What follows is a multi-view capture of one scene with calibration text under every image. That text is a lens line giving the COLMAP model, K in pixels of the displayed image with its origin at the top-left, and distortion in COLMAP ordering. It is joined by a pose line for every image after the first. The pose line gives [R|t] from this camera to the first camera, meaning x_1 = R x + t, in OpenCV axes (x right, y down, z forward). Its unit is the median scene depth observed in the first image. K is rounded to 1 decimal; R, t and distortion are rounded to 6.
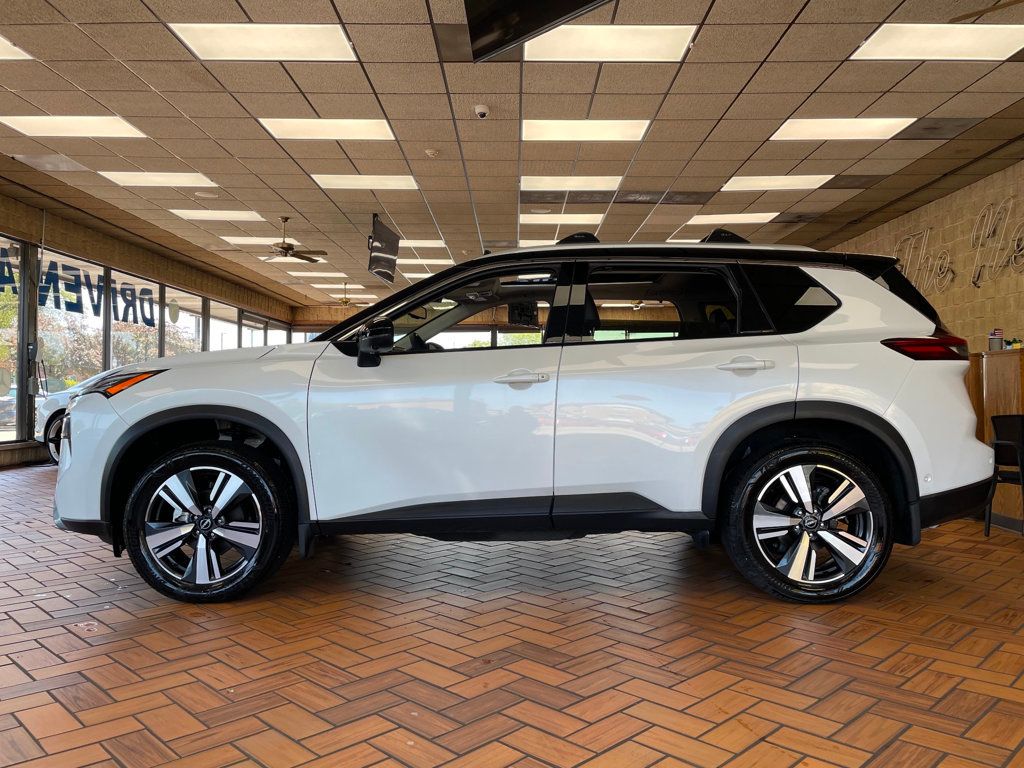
lens RADIAL K [[769.9, 0, 509.9], [0, 769.9, 384.6], [0, 0, 1]] dist [0.041088, -0.017903]
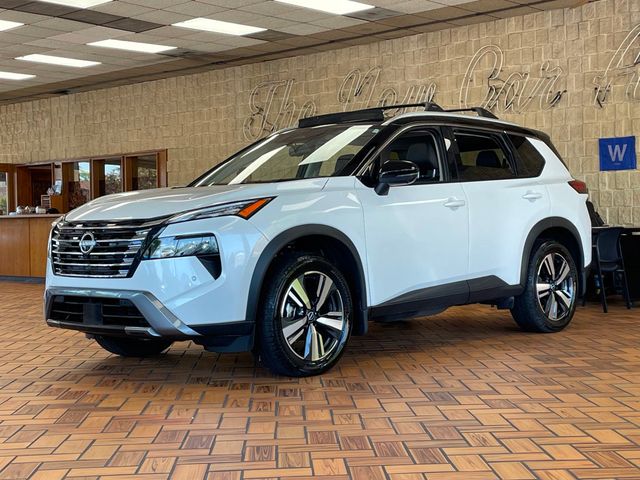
lens RADIAL K [[1012.7, 0, 320.0], [0, 1012.7, 240.7], [0, 0, 1]] dist [0.083277, 0.000000]
pose [[0.665317, -0.024753, 0.746150, -1.656842], [0.010431, 0.999661, 0.023862, 0.014855], [-0.746488, -0.008093, 0.665350, -0.133112]]
